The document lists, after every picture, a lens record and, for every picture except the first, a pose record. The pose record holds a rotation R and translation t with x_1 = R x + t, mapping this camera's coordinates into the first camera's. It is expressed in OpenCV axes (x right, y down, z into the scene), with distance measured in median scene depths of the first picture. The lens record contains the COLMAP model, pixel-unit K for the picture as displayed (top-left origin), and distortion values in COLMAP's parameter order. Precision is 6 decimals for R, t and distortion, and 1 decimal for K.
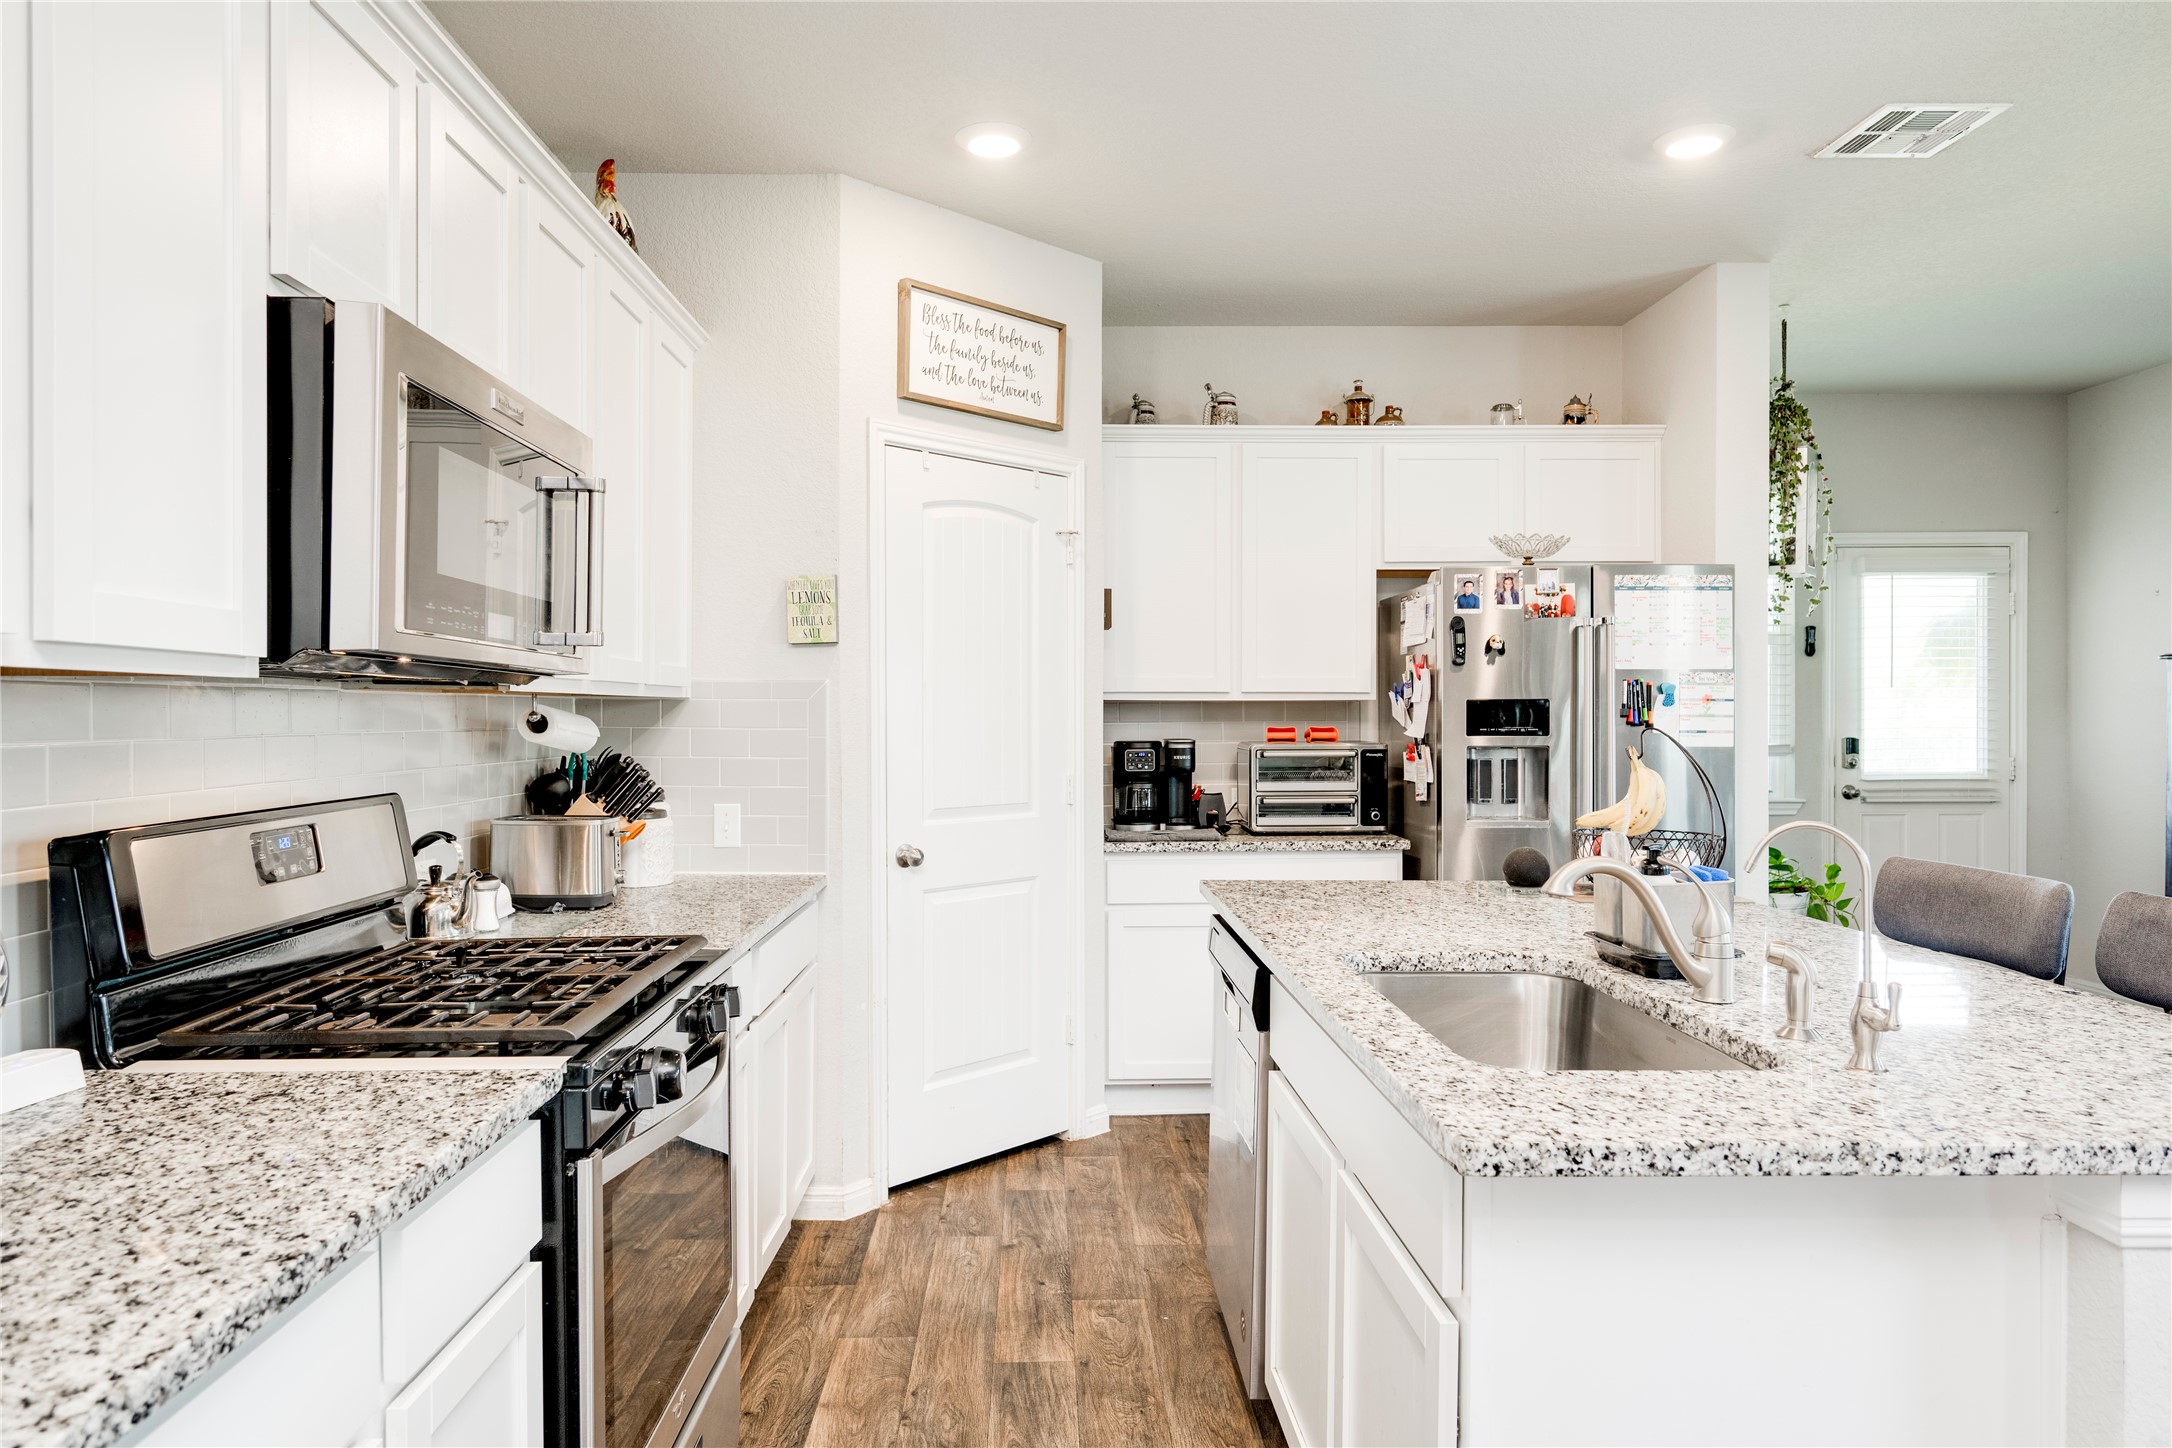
lens RADIAL K [[1345.4, 0, 1074.9], [0, 1345.4, 727.9], [0, 0, 1]] dist [-0.001834, -0.000752]
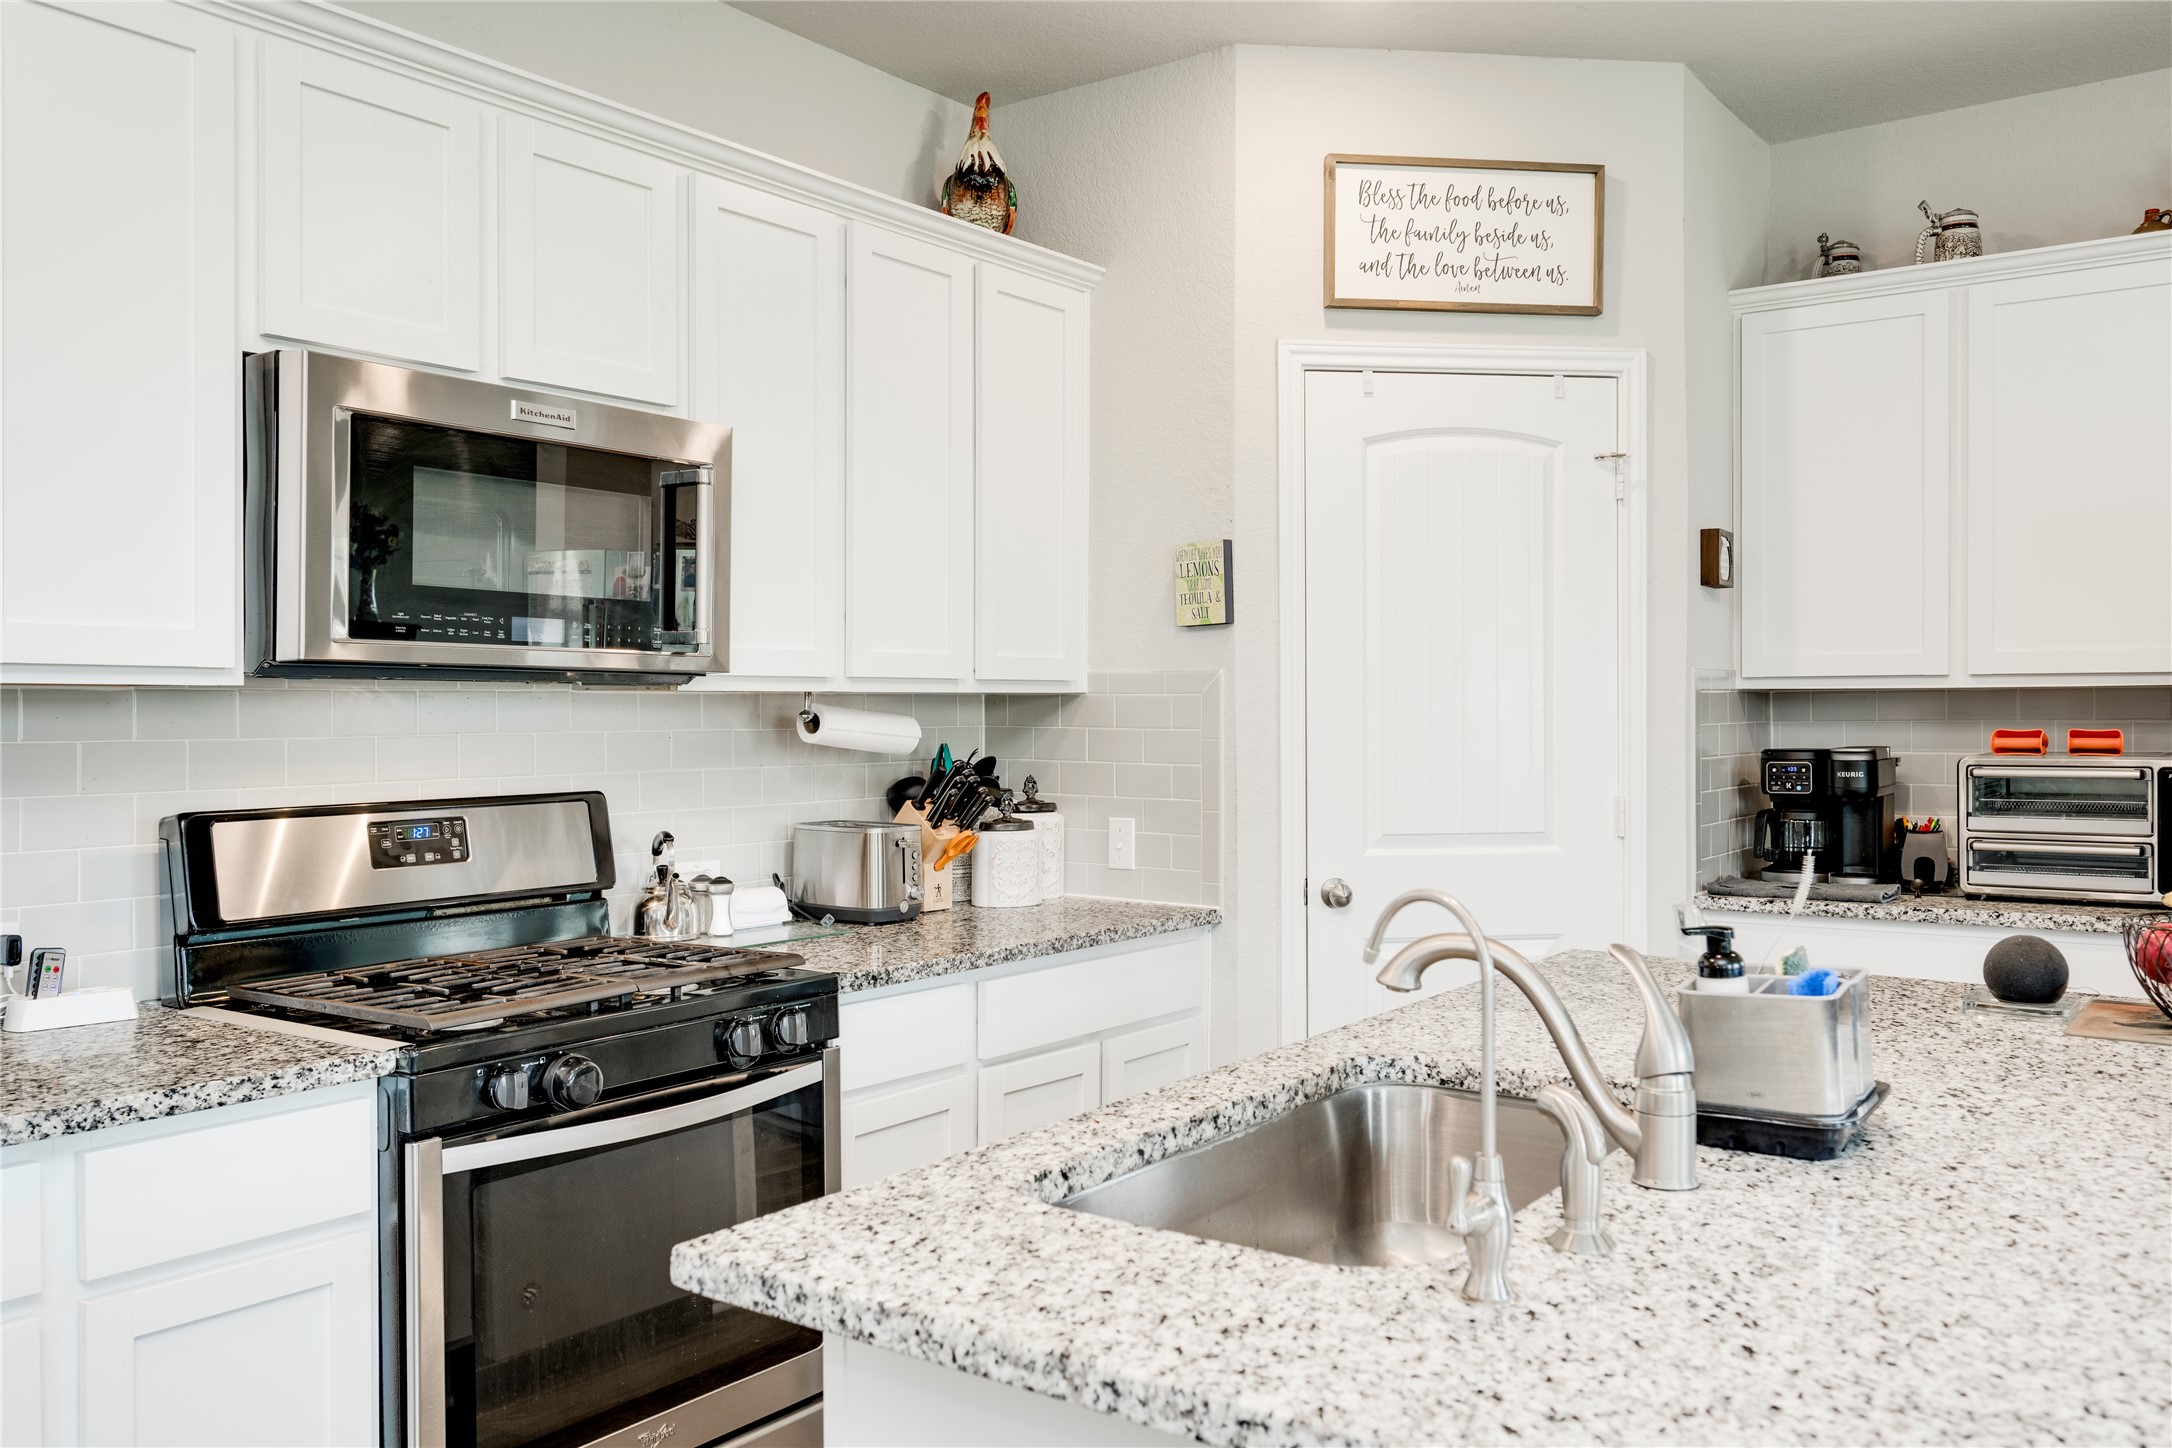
lens RADIAL K [[1763.1, 0, 1086.0], [0, 1763.1, 724.0], [0, 0, 1]] dist [-0.007725, 0.003274]
pose [[0.792833, 0.003557, -0.609429, 0.345409], [-0.003152, 0.999994, 0.001737, -0.003776], [0.609431, 0.000544, 0.792839, 0.090705]]
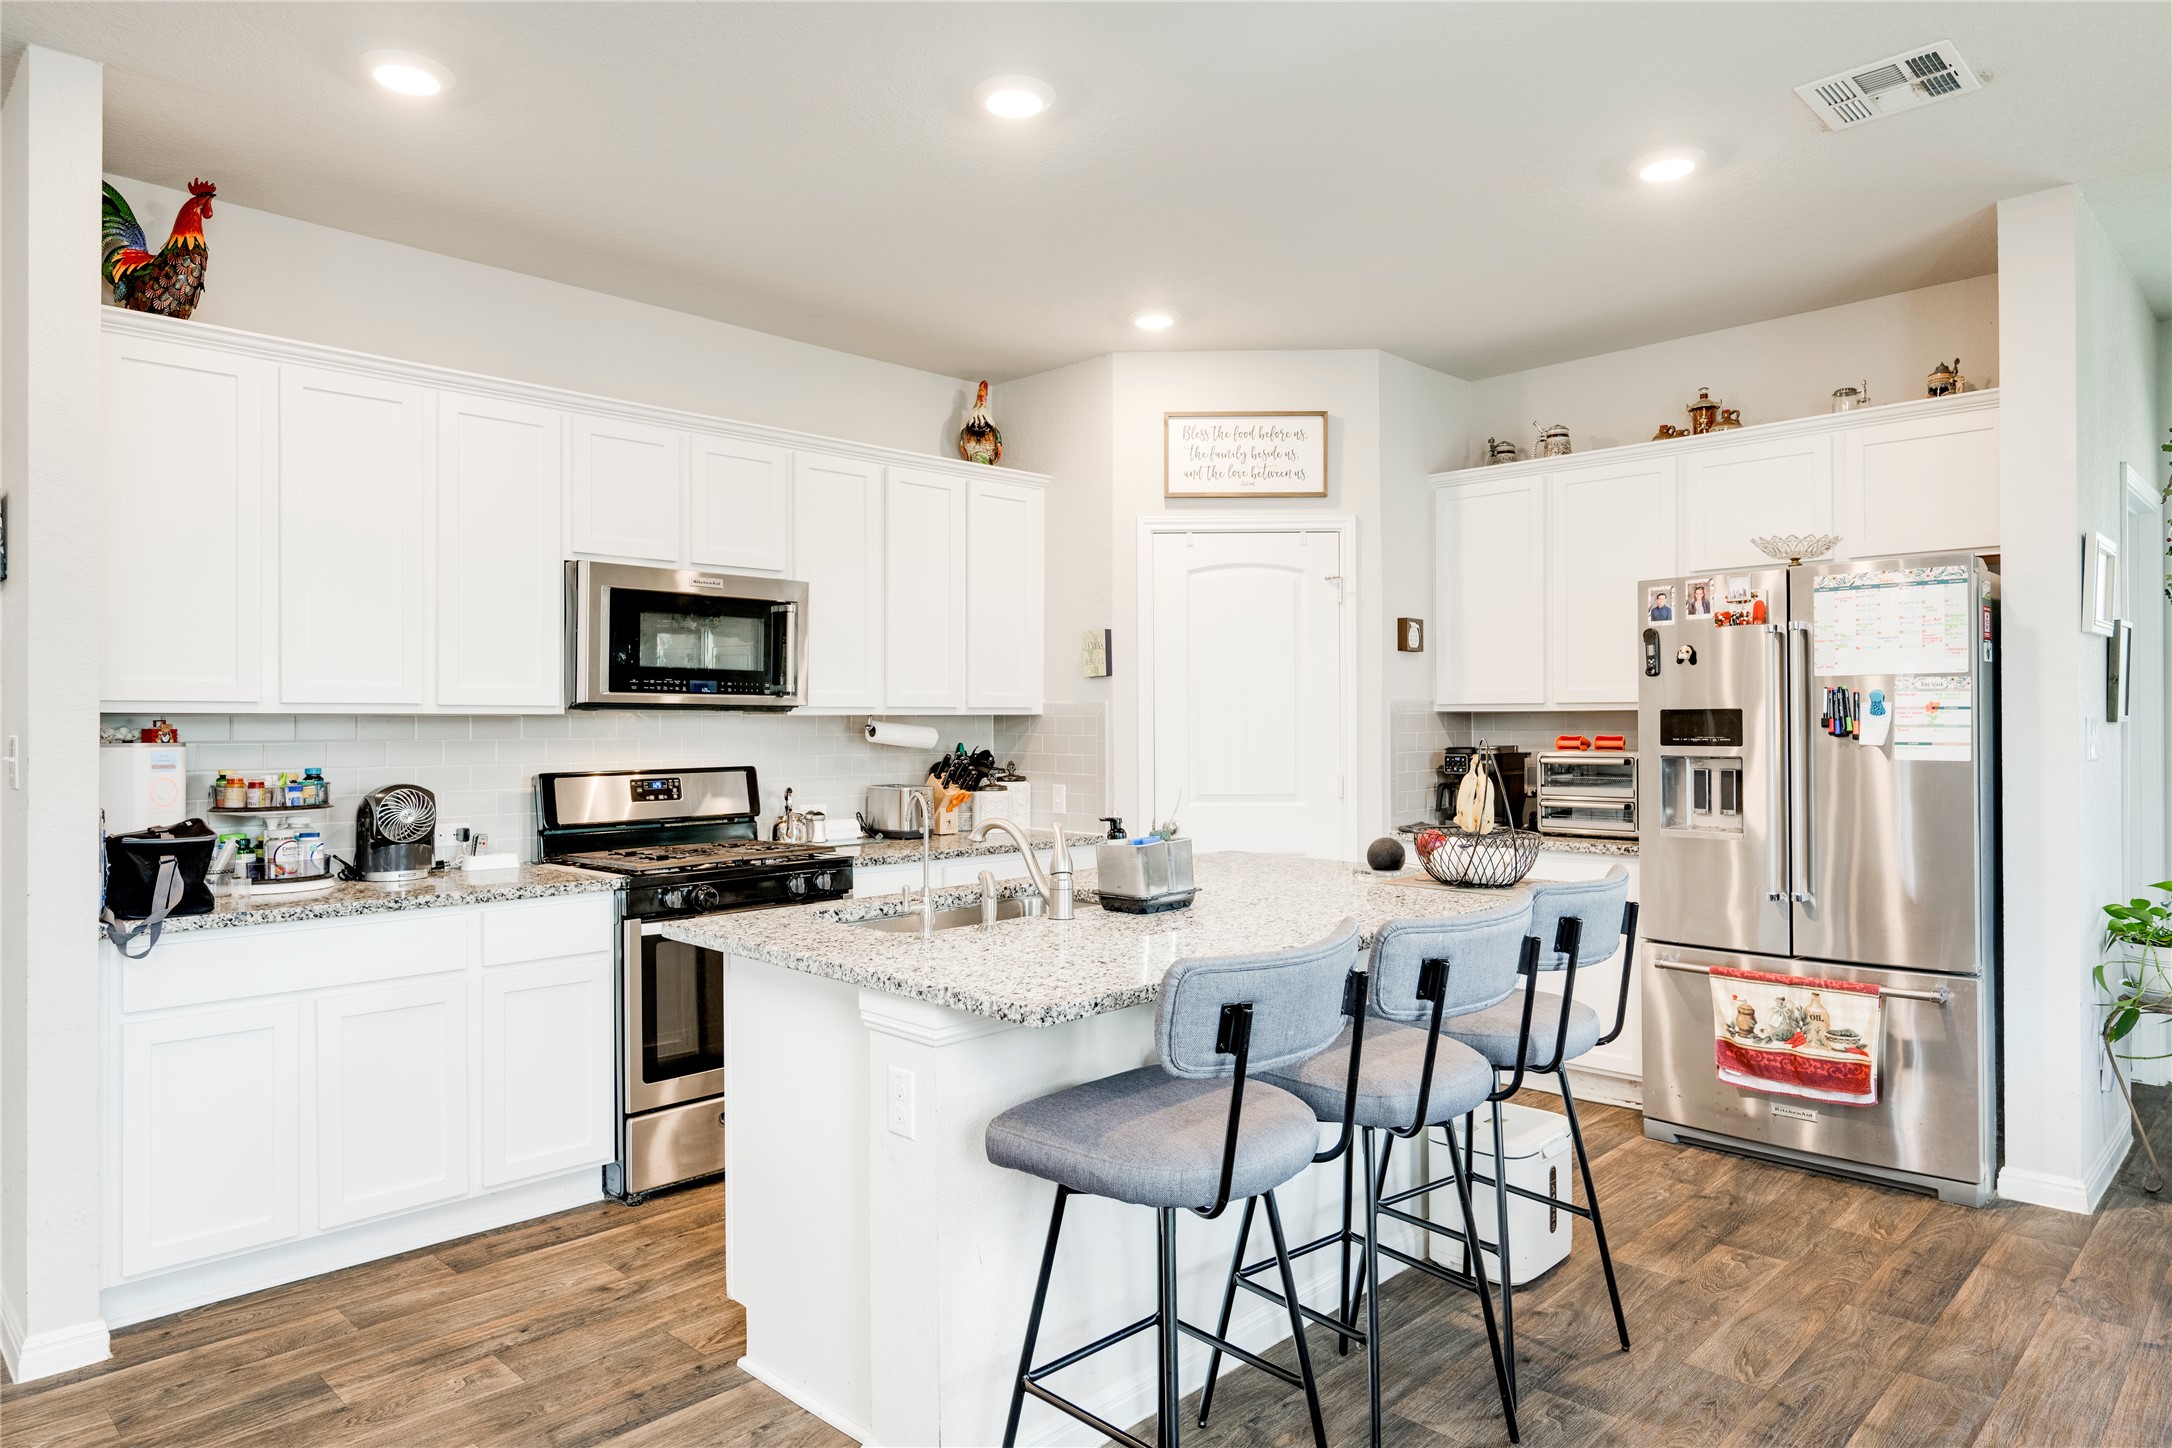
lens RADIAL K [[1315.9, 0, 1086.0], [0, 1315.9, 724.0], [0, 0, 1]] dist [-0.006273, -0.000990]
pose [[0.694884, -0.000554, -0.719122, 0.710987], [-0.003625, 0.999984, -0.004273, -0.004503], [0.719113, 0.005576, 0.694871, -0.004058]]
